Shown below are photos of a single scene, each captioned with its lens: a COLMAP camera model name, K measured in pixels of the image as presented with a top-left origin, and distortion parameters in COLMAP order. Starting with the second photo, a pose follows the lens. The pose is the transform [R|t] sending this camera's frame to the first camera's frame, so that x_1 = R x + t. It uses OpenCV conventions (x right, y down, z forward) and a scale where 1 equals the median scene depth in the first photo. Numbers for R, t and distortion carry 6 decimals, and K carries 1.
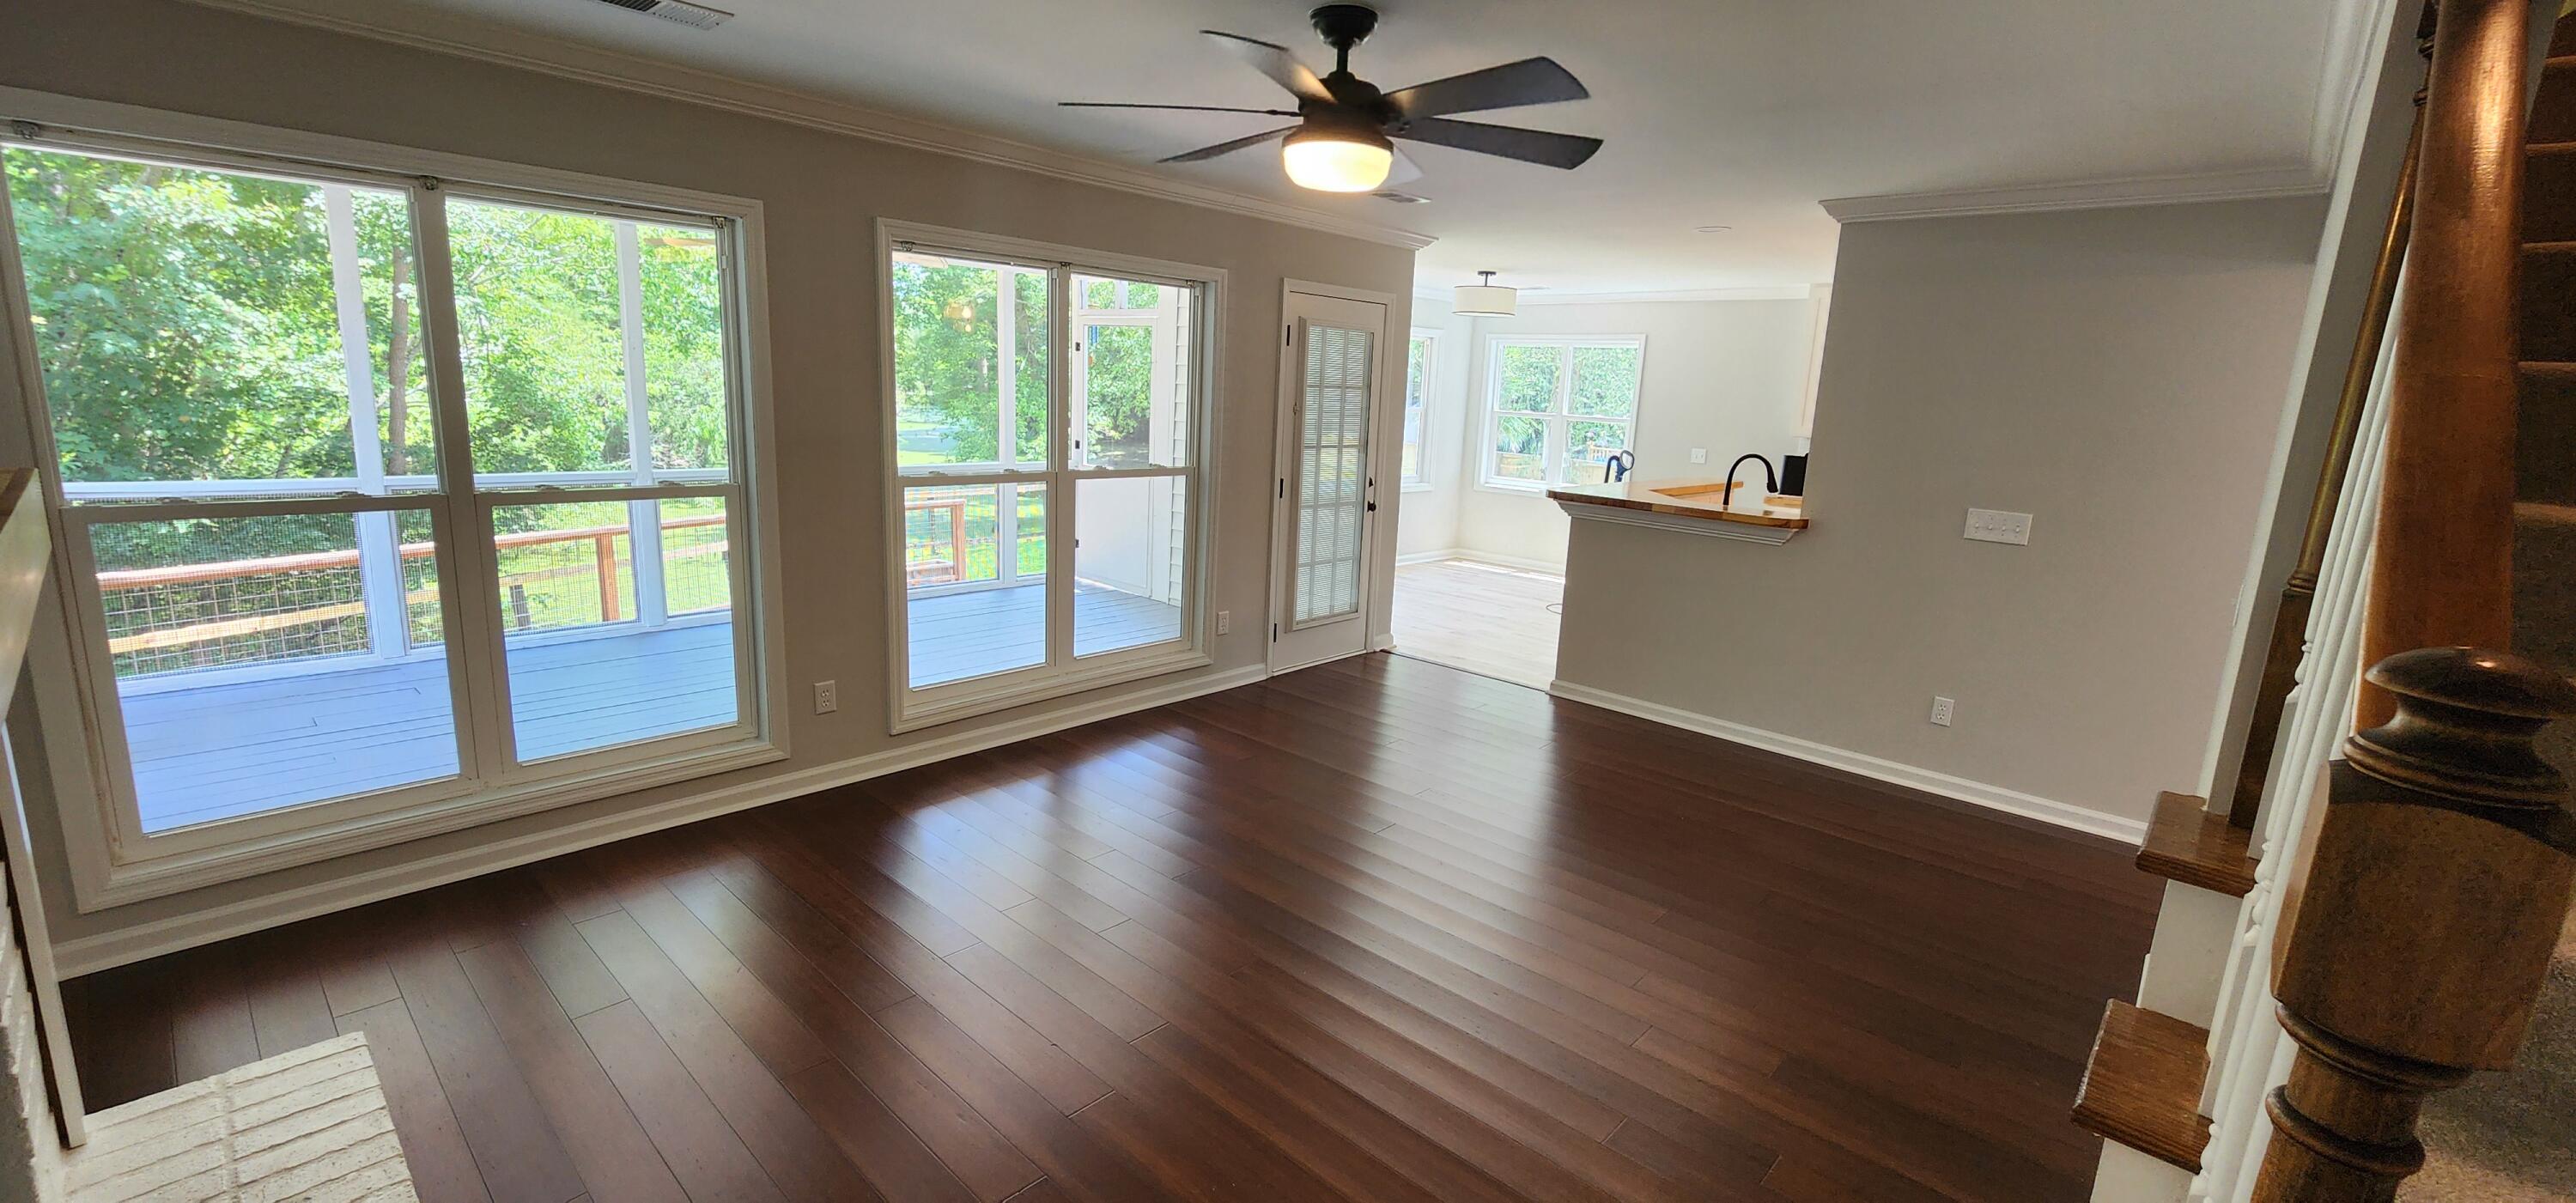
lens RADIAL K [[1077.9, 0, 1288.0], [0, 1077.9, 601.5], [0, 0, 1]] dist [-0.004453, 0.000192]
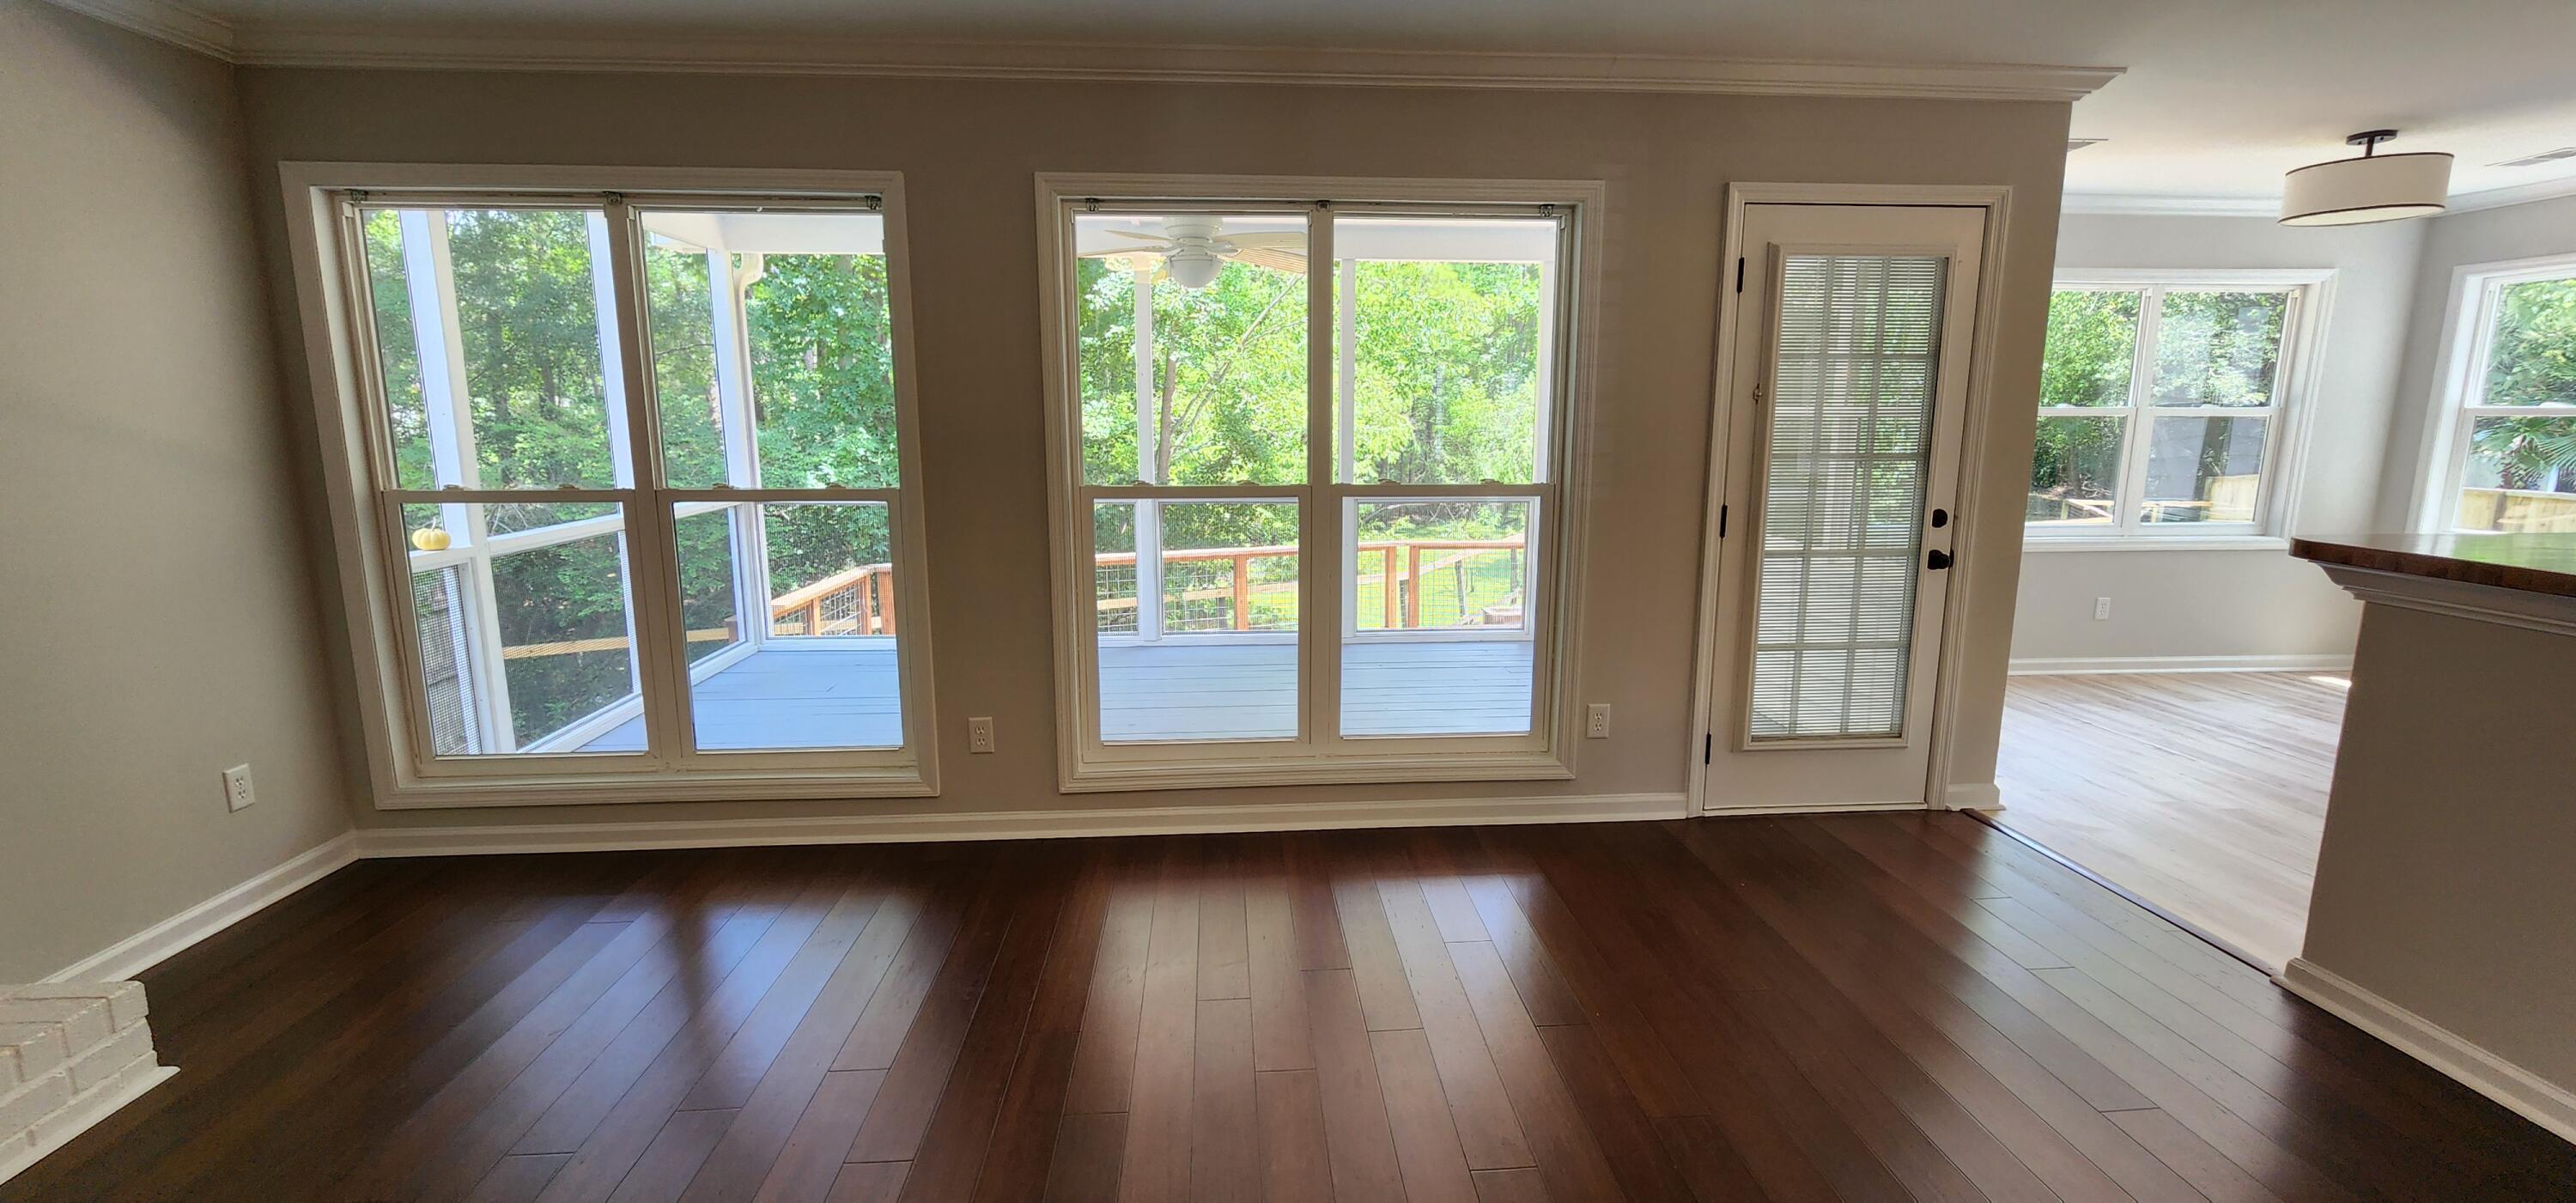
lens RADIAL K [[1077.9, 0, 1288.0], [0, 1077.9, 601.5], [0, 0, 1]] dist [-0.004453, 0.000192]
pose [[0.725851, 0.087374, -0.682280, 0.246210], [-0.106019, 0.994258, 0.014537, -0.042487], [0.679632, 0.061783, 0.730947, 0.379864]]
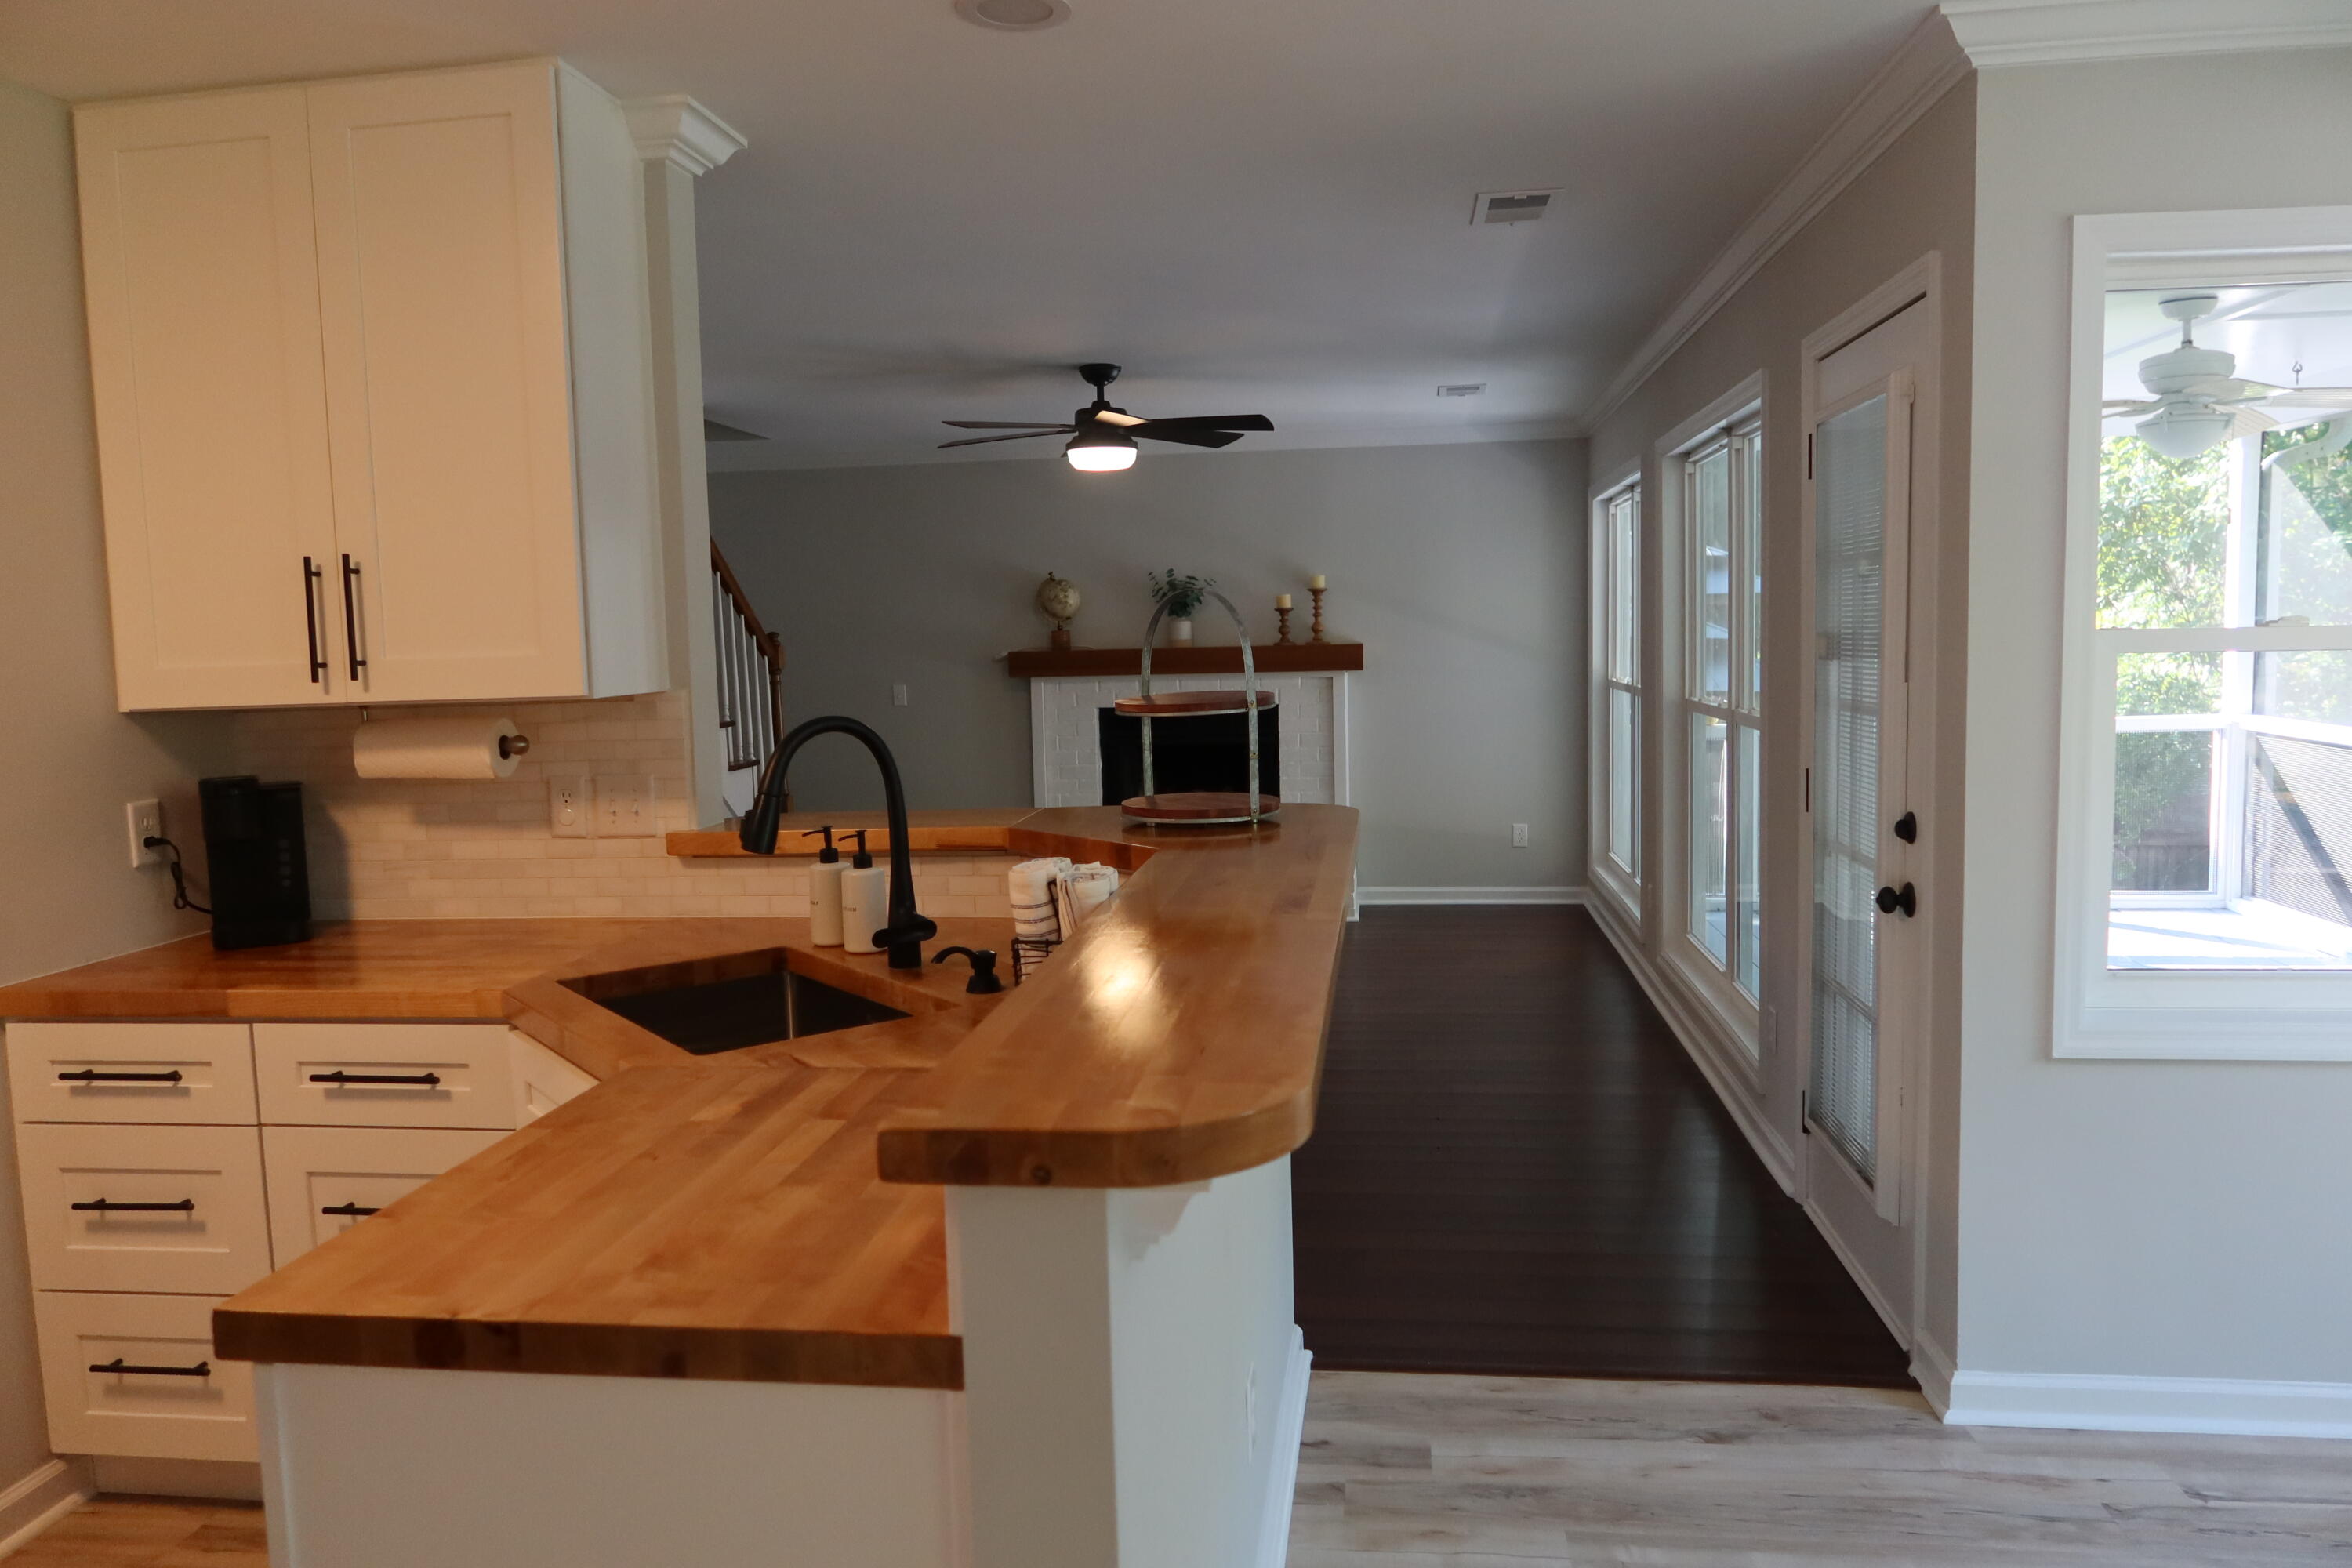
lens RADIAL K [[1649.0, 0, 1176.0], [0, 1649.0, 784.0], [0, 0, 1]] dist [0.002975, 0.000259]
pose [[-0.815714, 0.040792, -0.577016, 0.638925], [-0.114109, 0.966563, 0.229643, -0.246772], [0.567090, 0.253165, -0.783784, 1.435319]]
